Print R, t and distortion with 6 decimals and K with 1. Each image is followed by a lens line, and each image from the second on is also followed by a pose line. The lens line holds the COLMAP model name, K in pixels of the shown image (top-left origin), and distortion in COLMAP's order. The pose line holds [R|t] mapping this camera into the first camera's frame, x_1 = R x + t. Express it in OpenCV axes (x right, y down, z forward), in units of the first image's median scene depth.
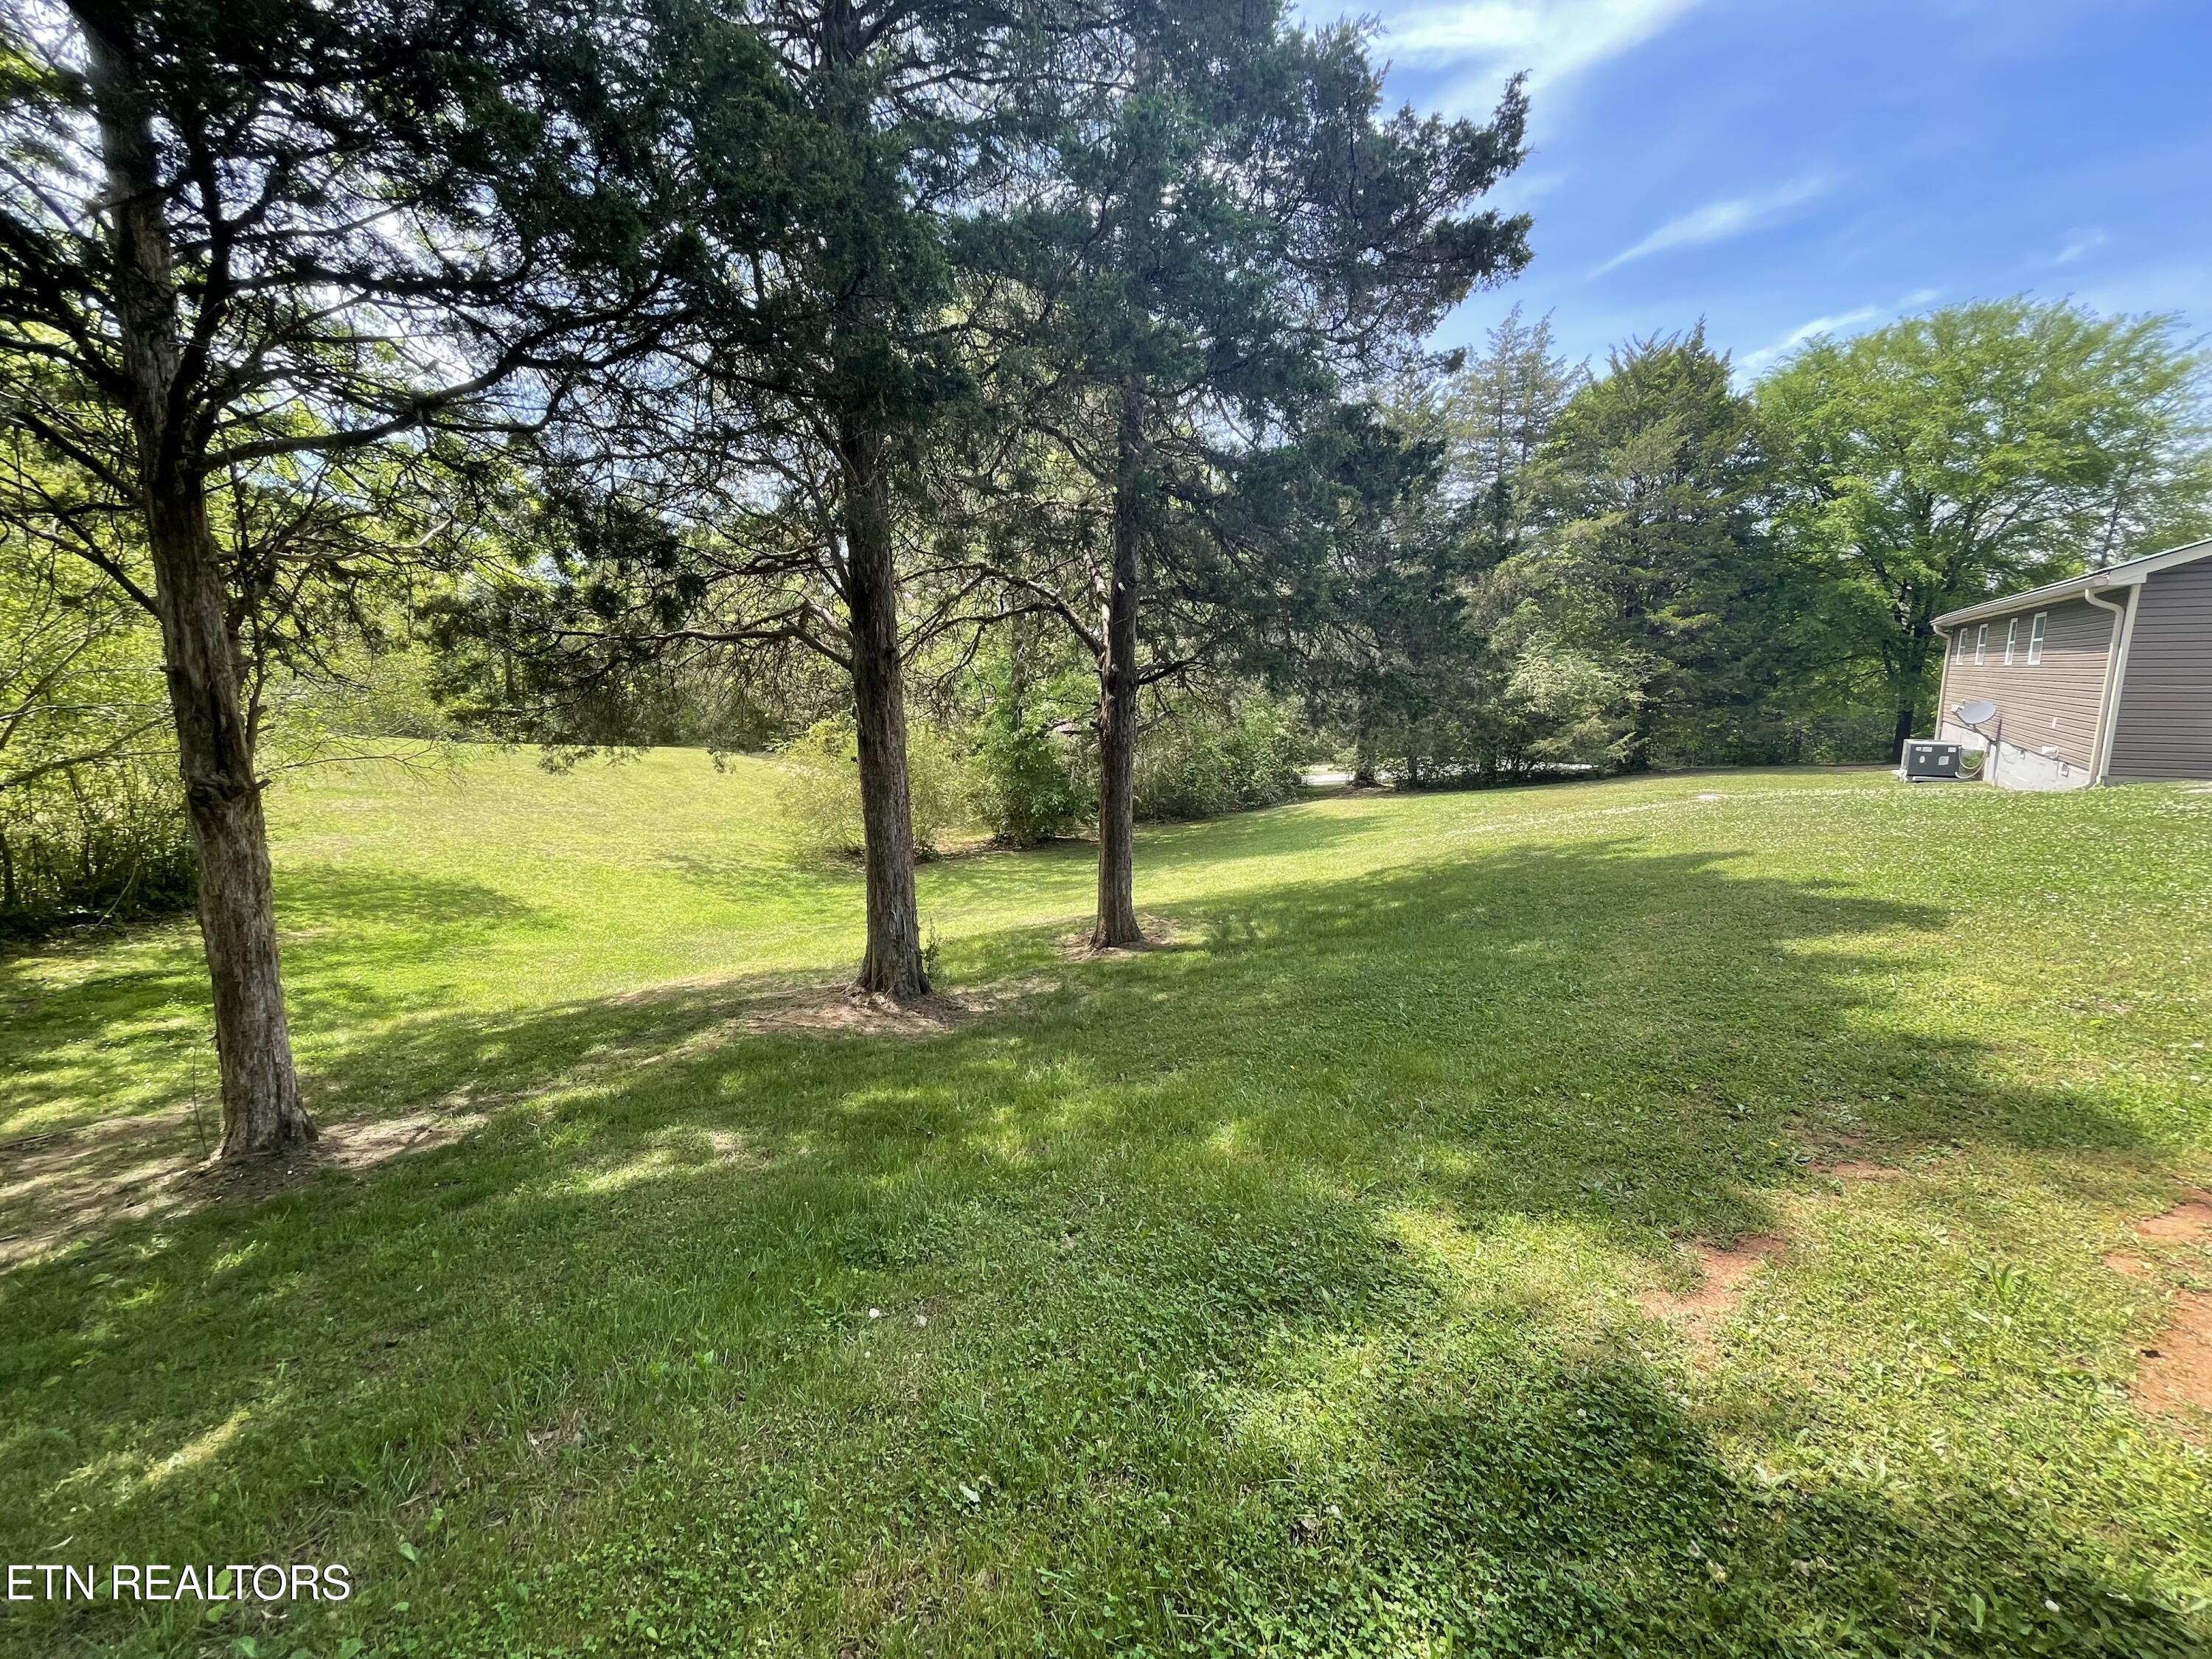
lens RADIAL K [[897.4, 0, 1095.7], [0, 897.4, 834.5], [0, 0, 1]] dist [0.003932, 0.000719]
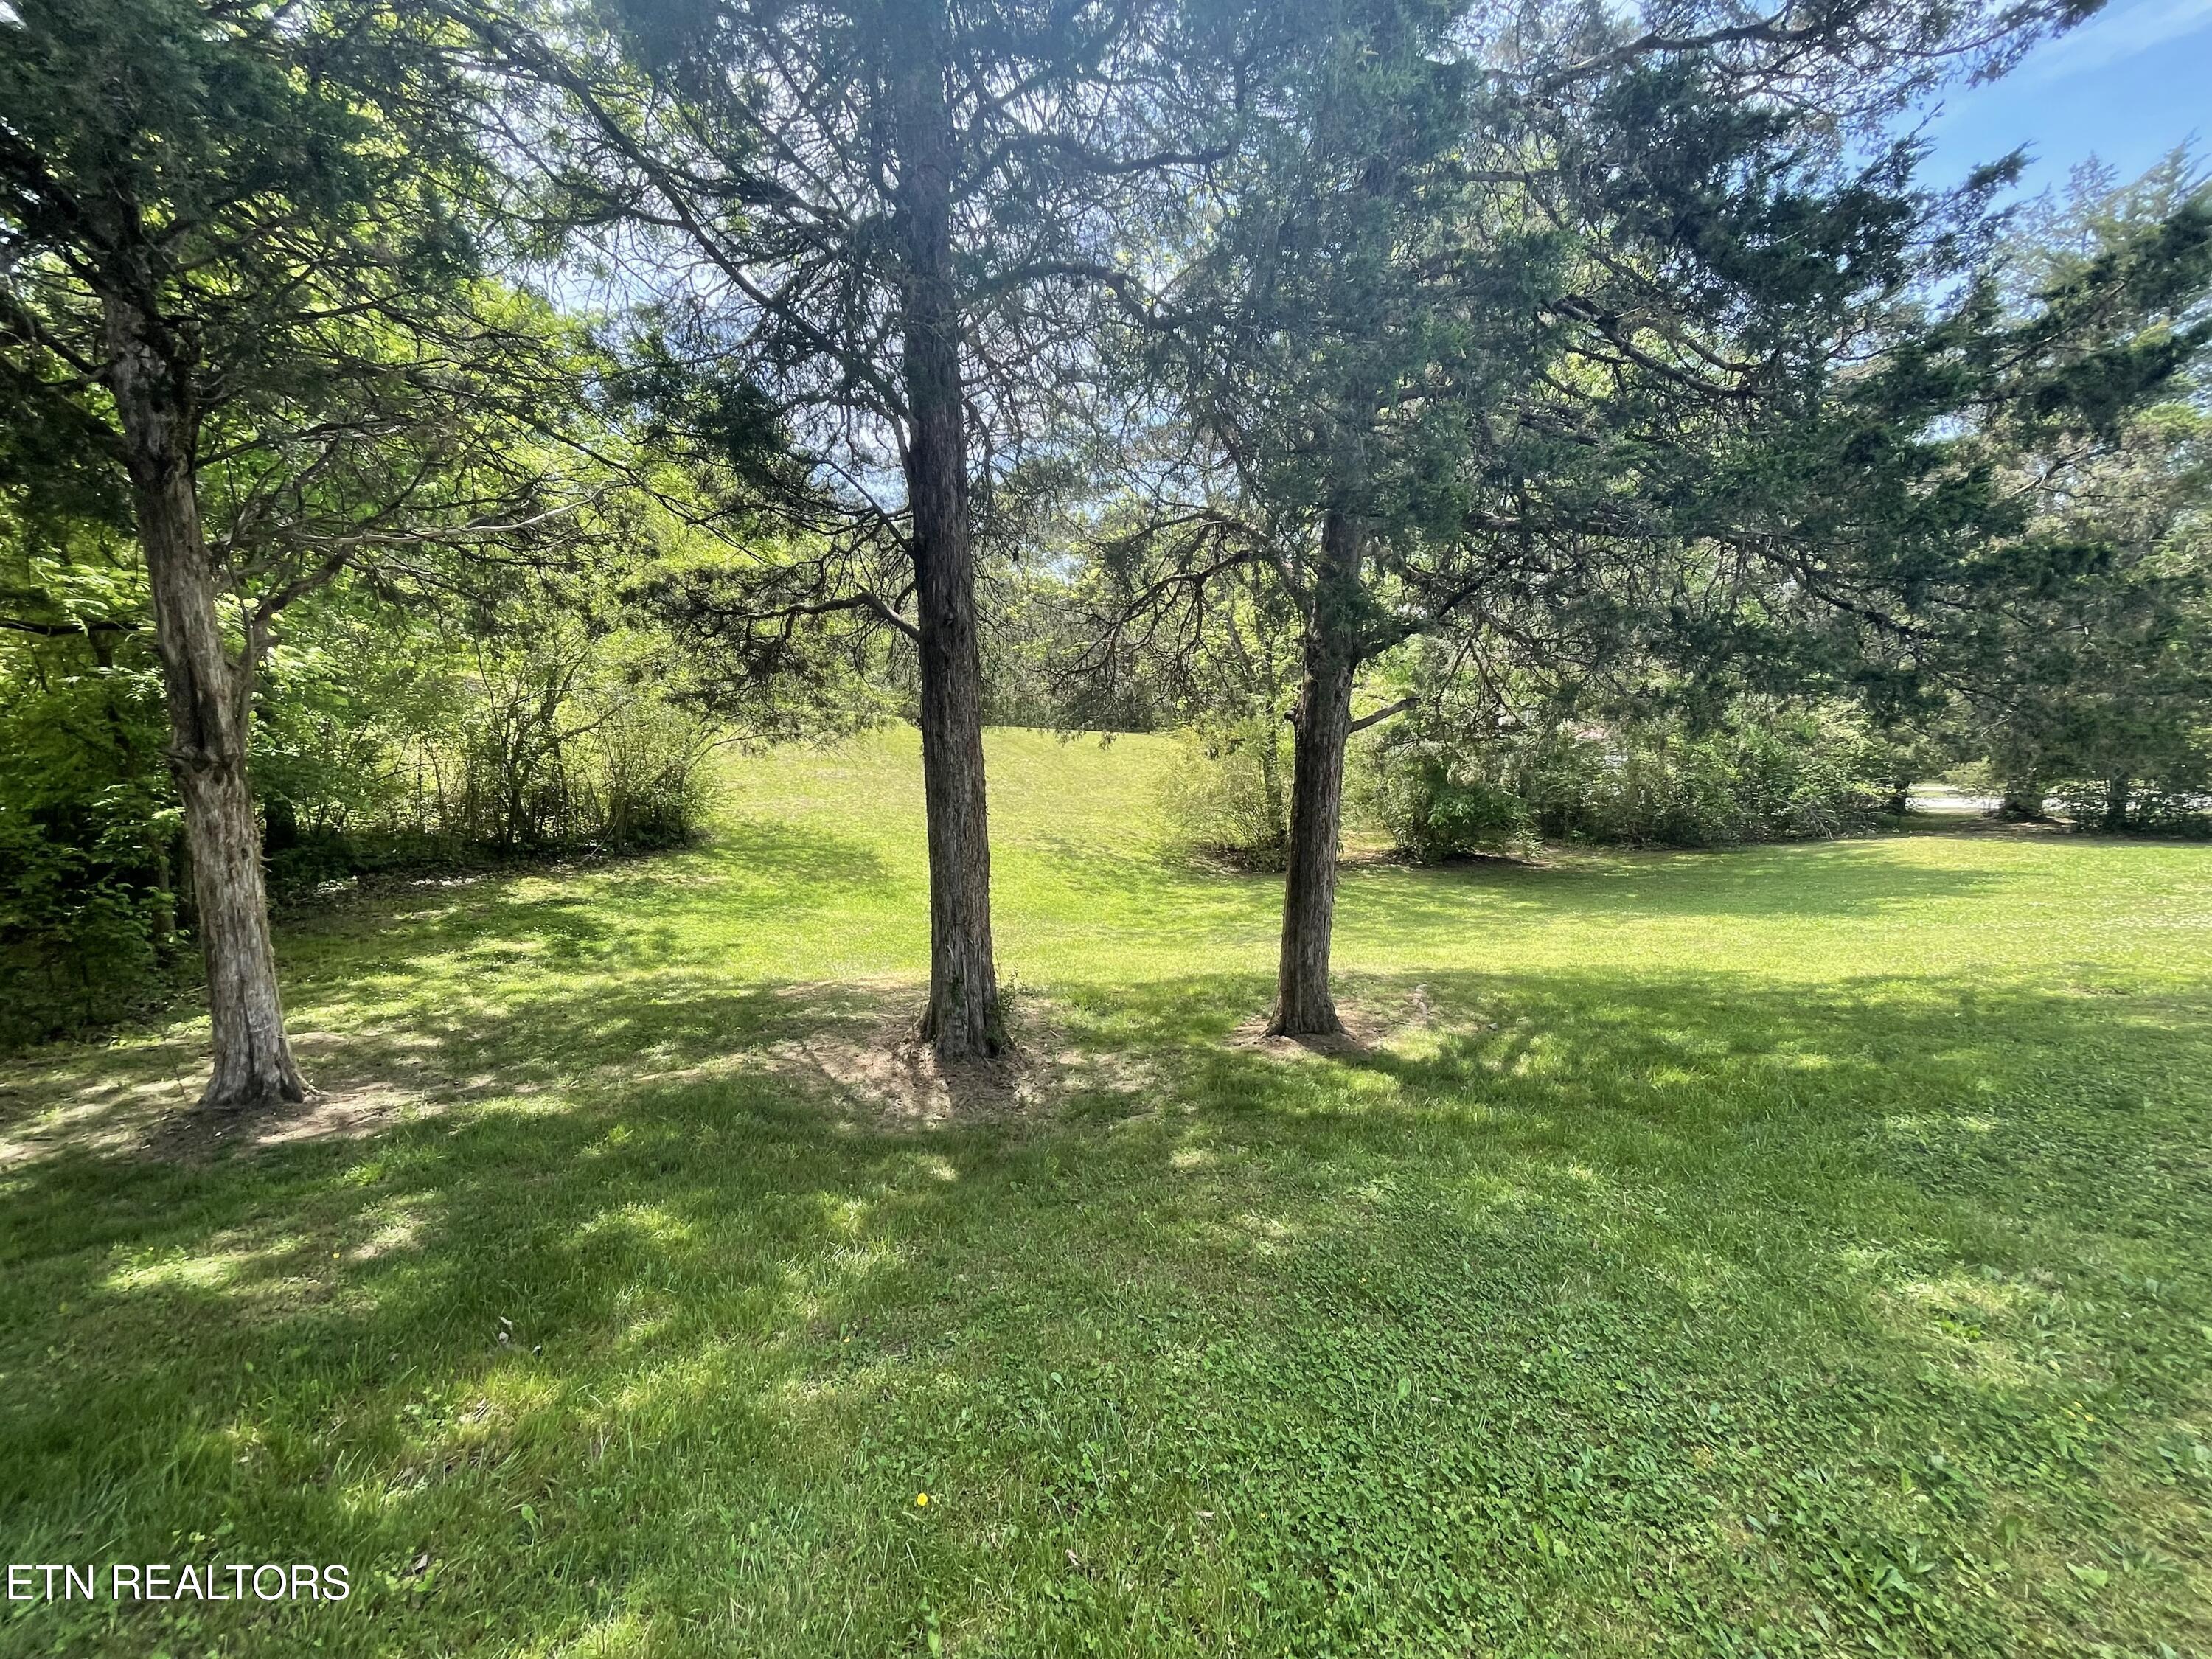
lens RADIAL K [[897.4, 0, 1112.0], [0, 897.4, 823.8], [0, 0, 1]] dist [0.003932, 0.000719]
pose [[0.852965, 0.079764, -0.515837, 0.210834], [-0.079995, 0.996556, 0.021821, -0.036584], [0.515801, 0.022652, 0.856409, 0.278034]]
